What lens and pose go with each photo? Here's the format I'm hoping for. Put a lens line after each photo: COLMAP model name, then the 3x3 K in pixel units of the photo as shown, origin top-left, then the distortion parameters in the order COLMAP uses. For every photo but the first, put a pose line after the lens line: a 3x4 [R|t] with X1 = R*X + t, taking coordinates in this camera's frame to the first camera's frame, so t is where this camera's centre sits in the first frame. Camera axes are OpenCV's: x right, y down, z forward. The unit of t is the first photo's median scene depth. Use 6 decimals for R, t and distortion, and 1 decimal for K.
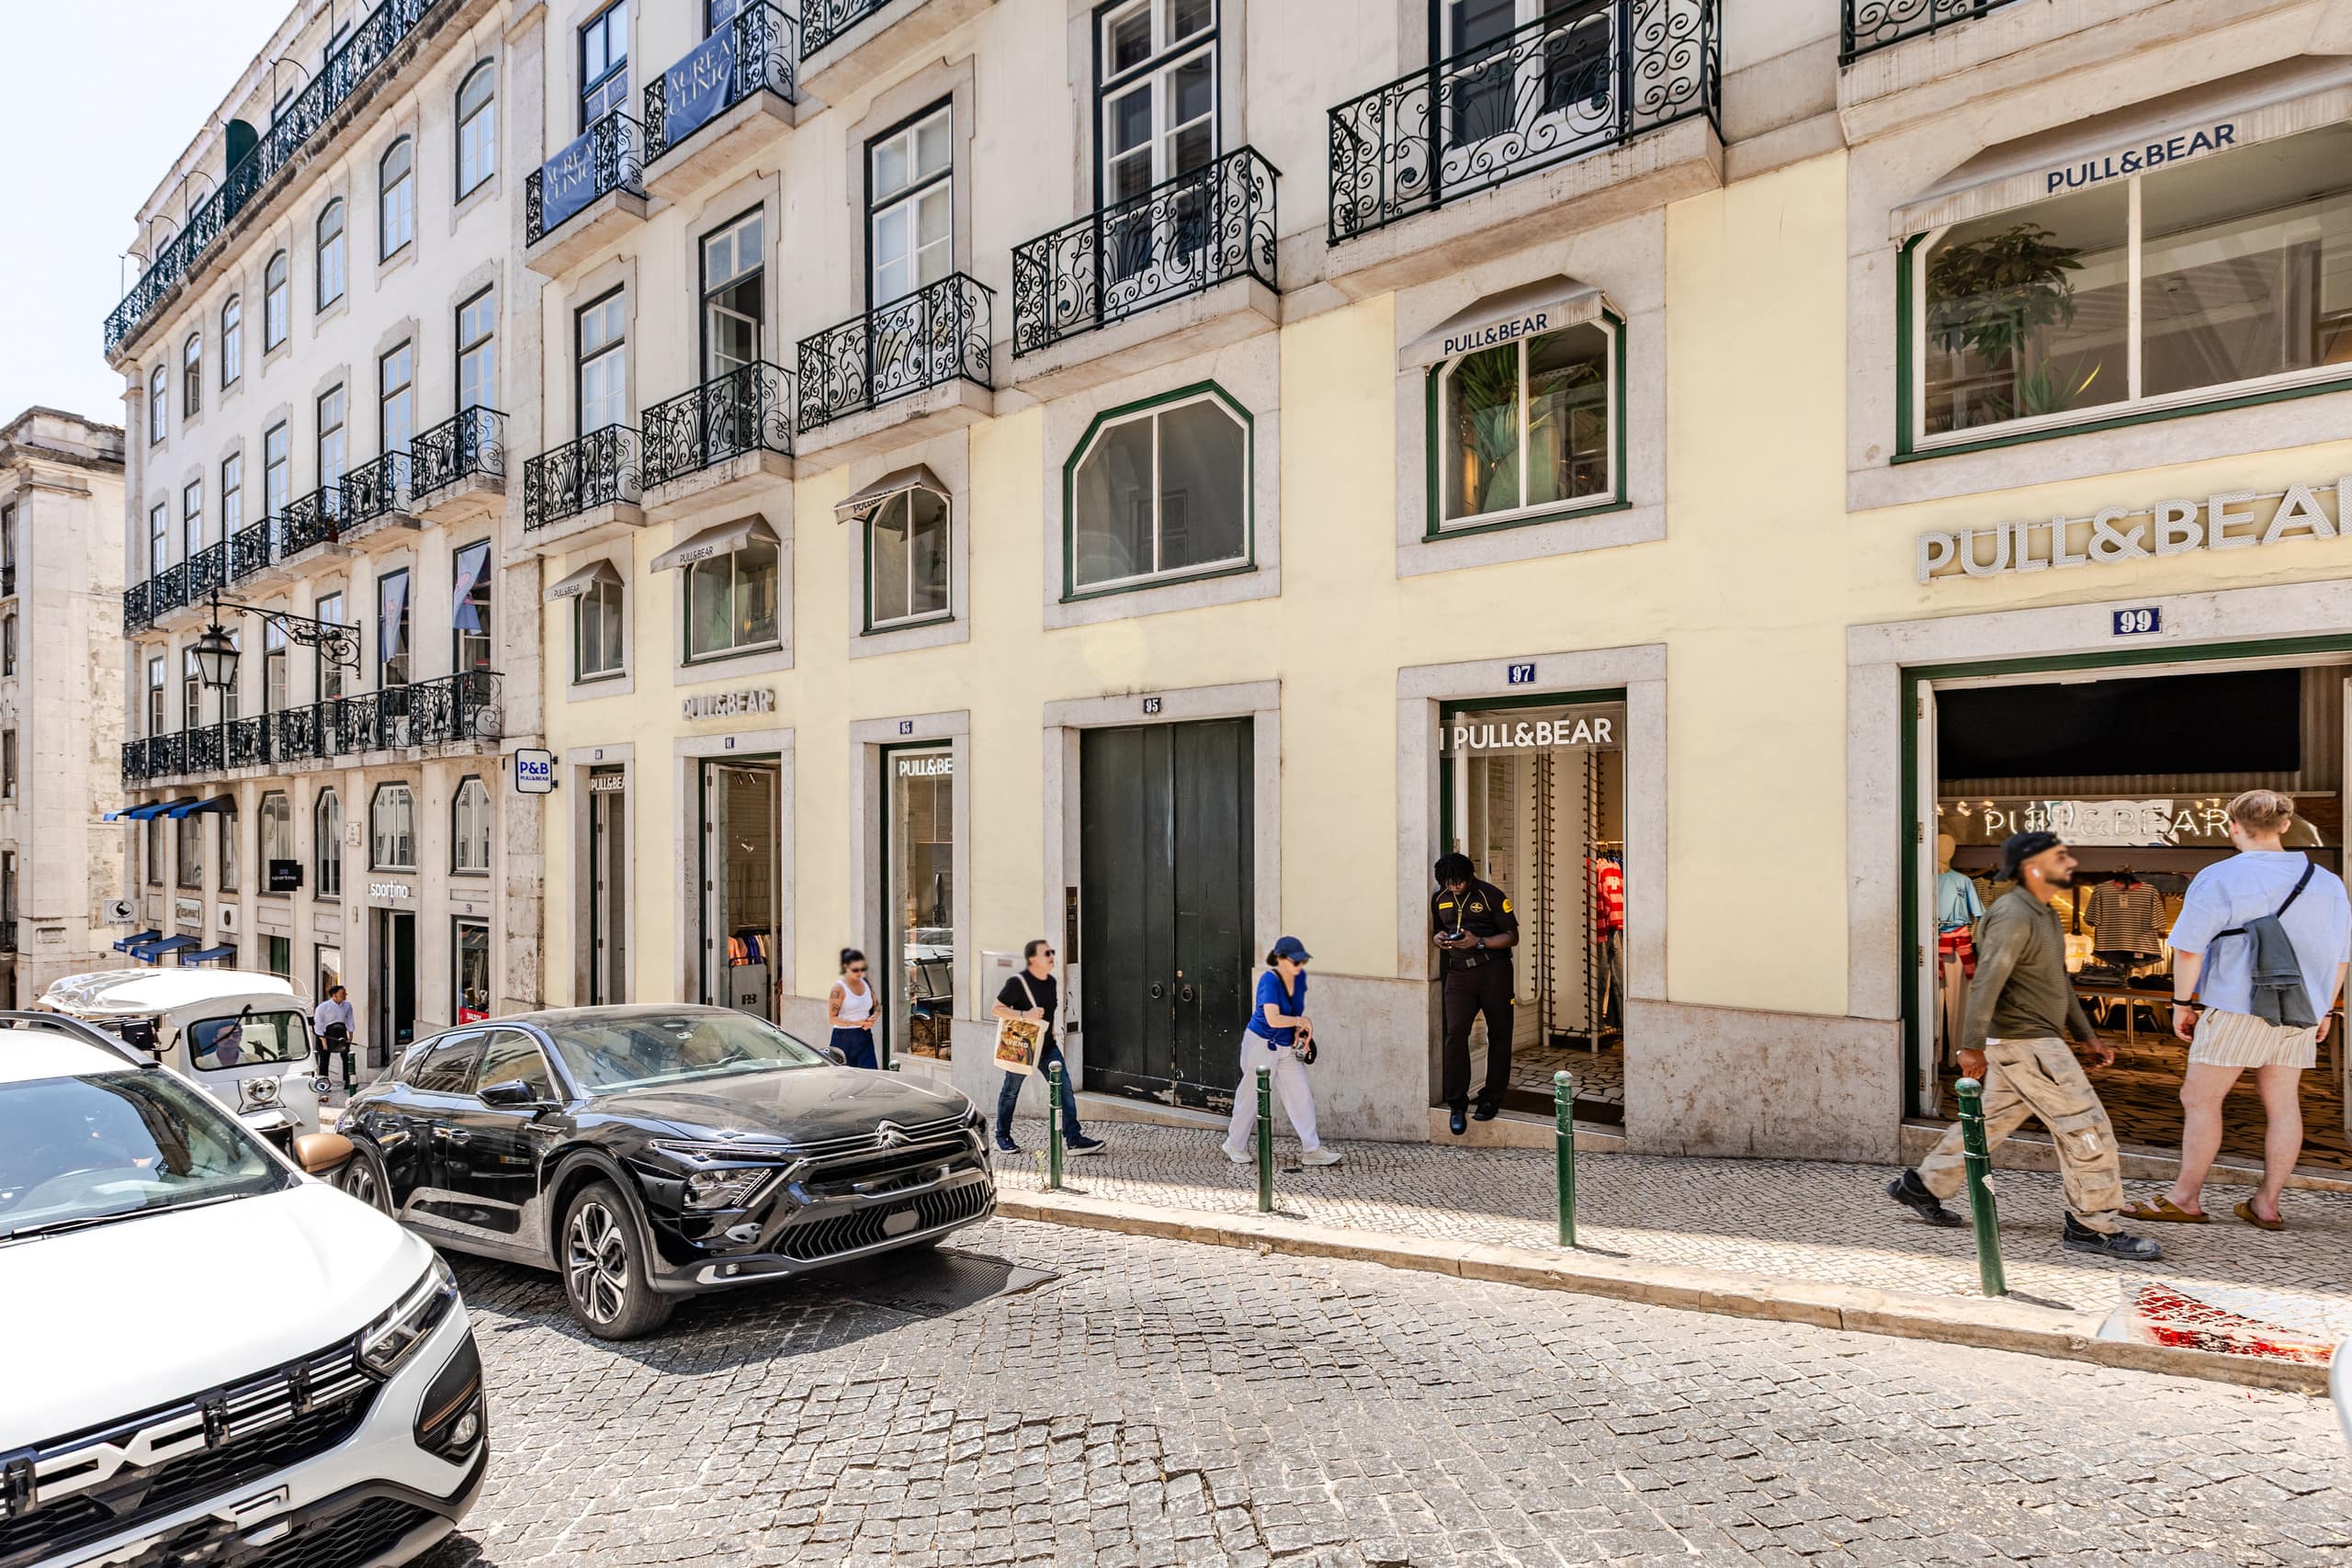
lens RADIAL K [[1068.2, 0, 1177.1], [0, 1068.2, 847.5], [0, 0, 1]] dist [0.004560, -0.001086]
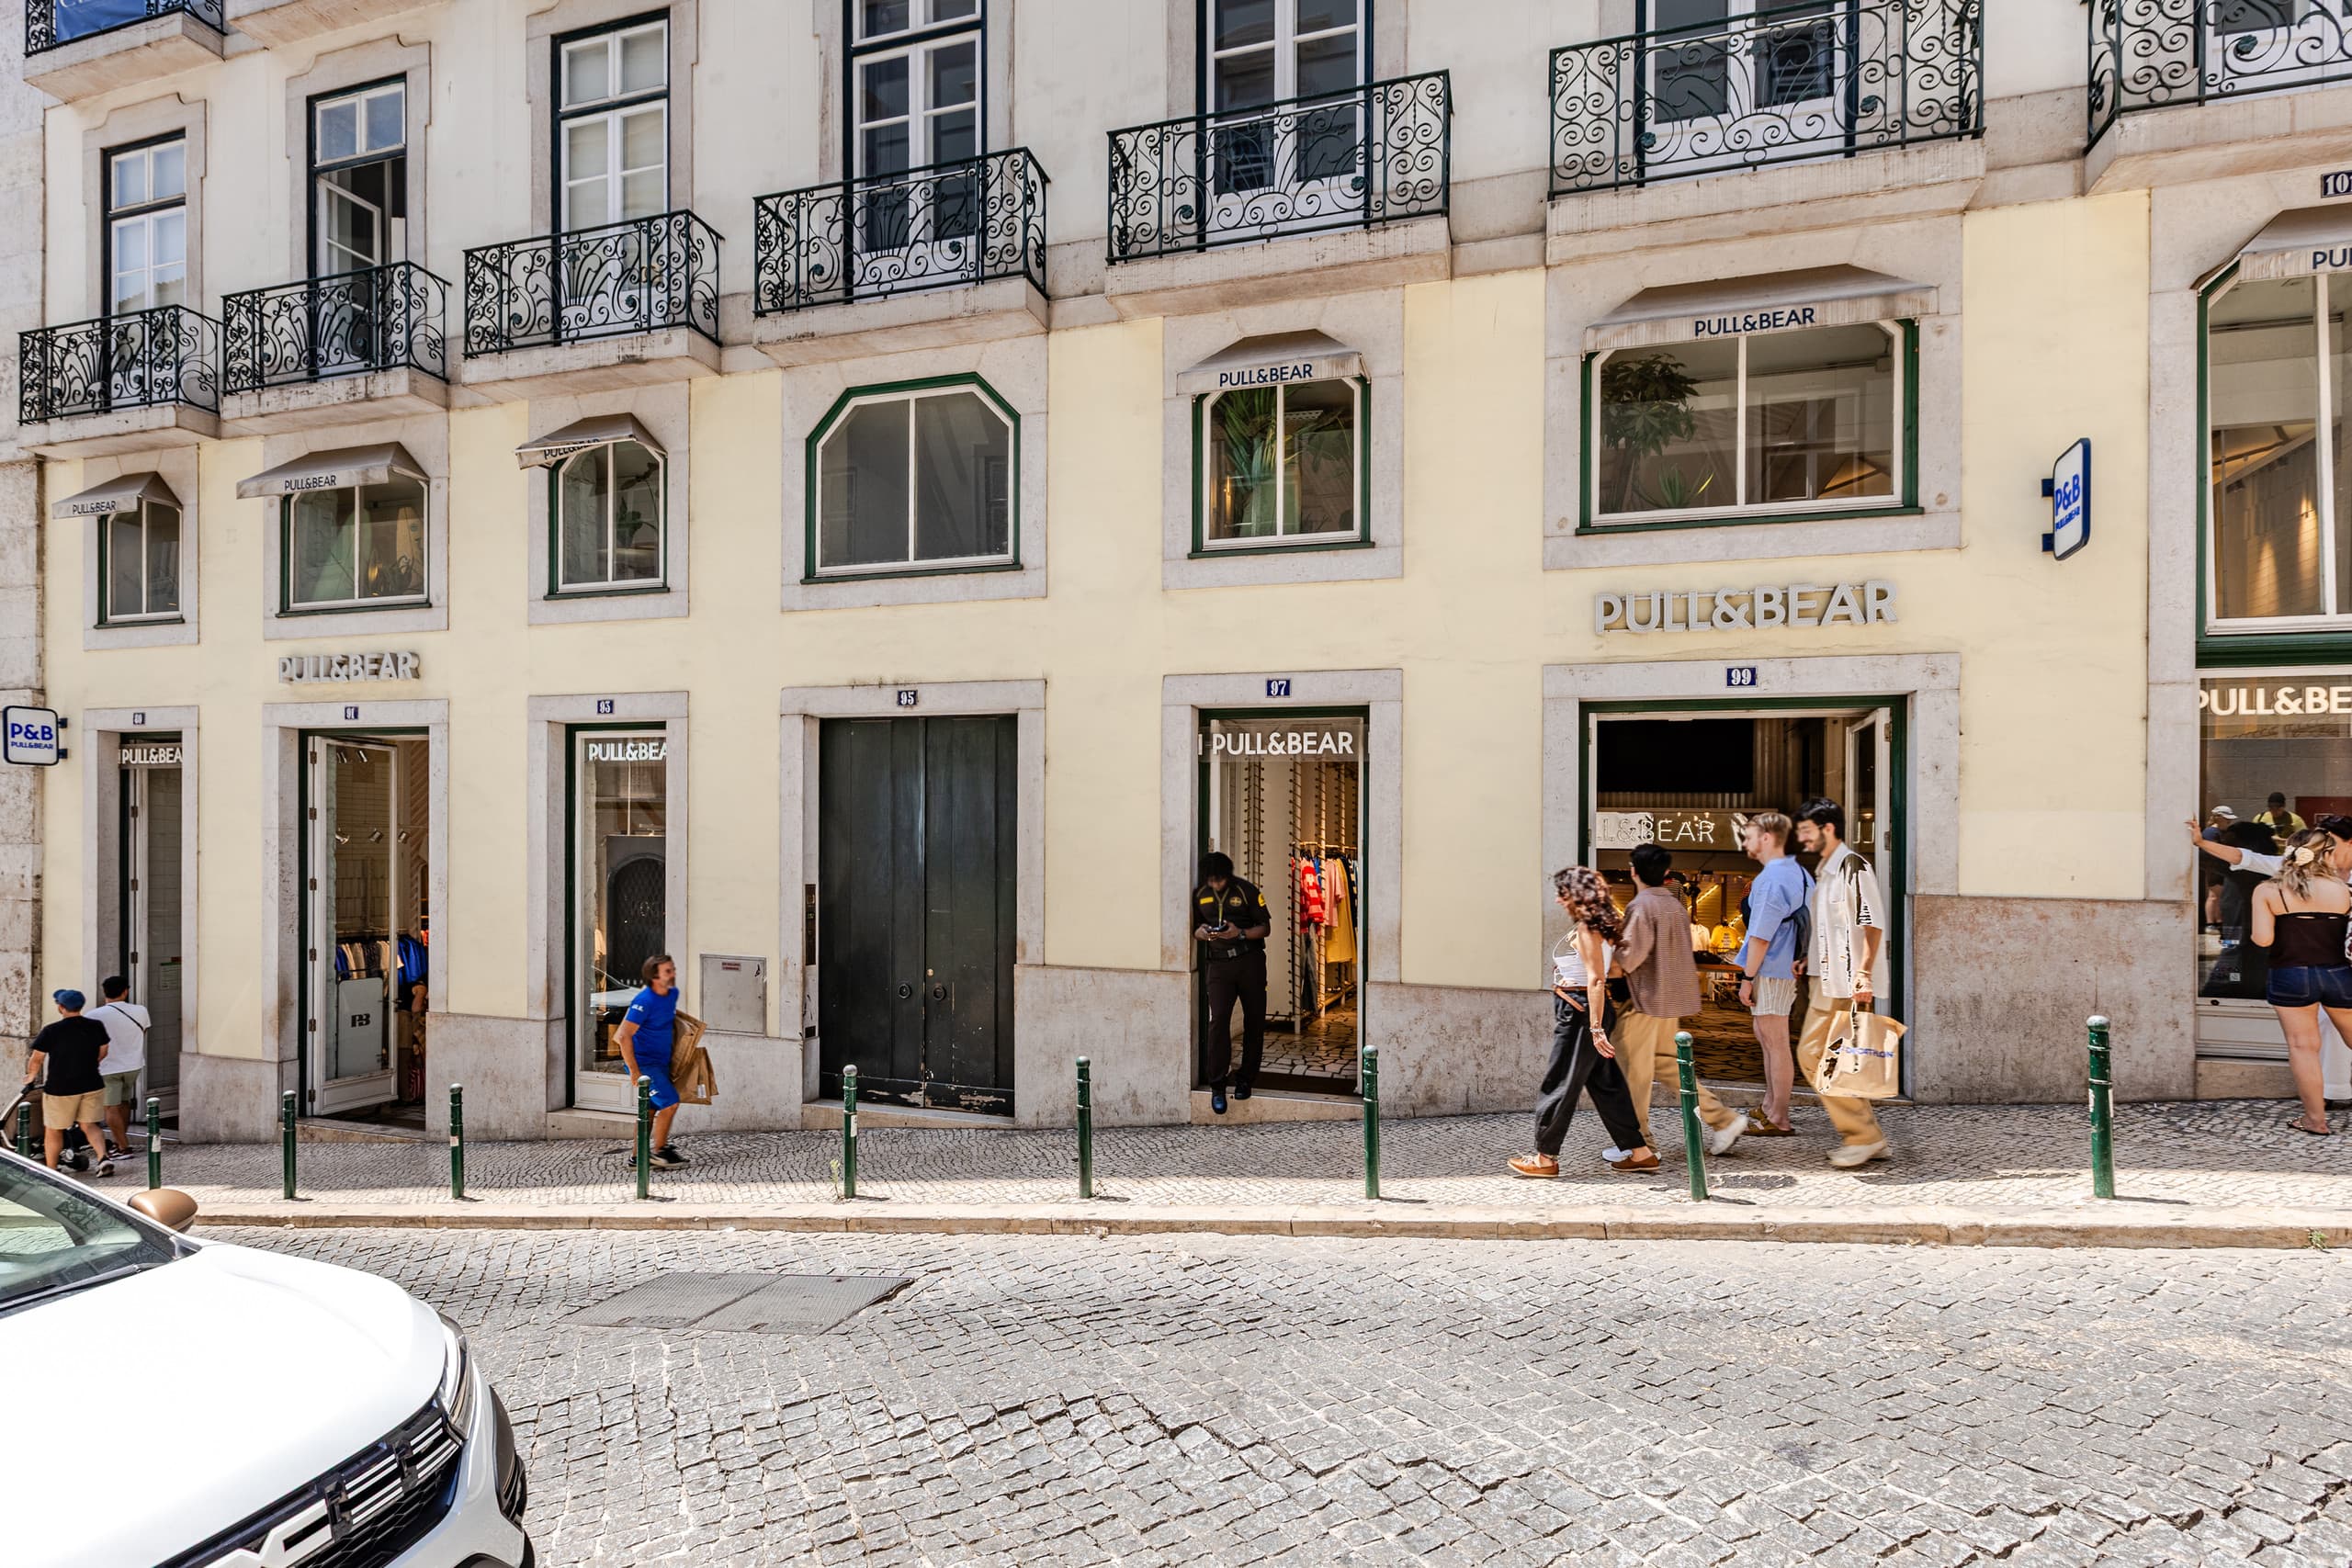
lens RADIAL K [[1068.2, 0, 1191.1], [0, 1068.2, 846.6], [0, 0, 1]] dist [0.004560, -0.001086]
pose [[0.945610, 0.008970, 0.325180, -0.109957], [-0.009509, 0.999955, 0.000069, 0.000319], [-0.325164, -0.003157, 0.945652, -0.005212]]
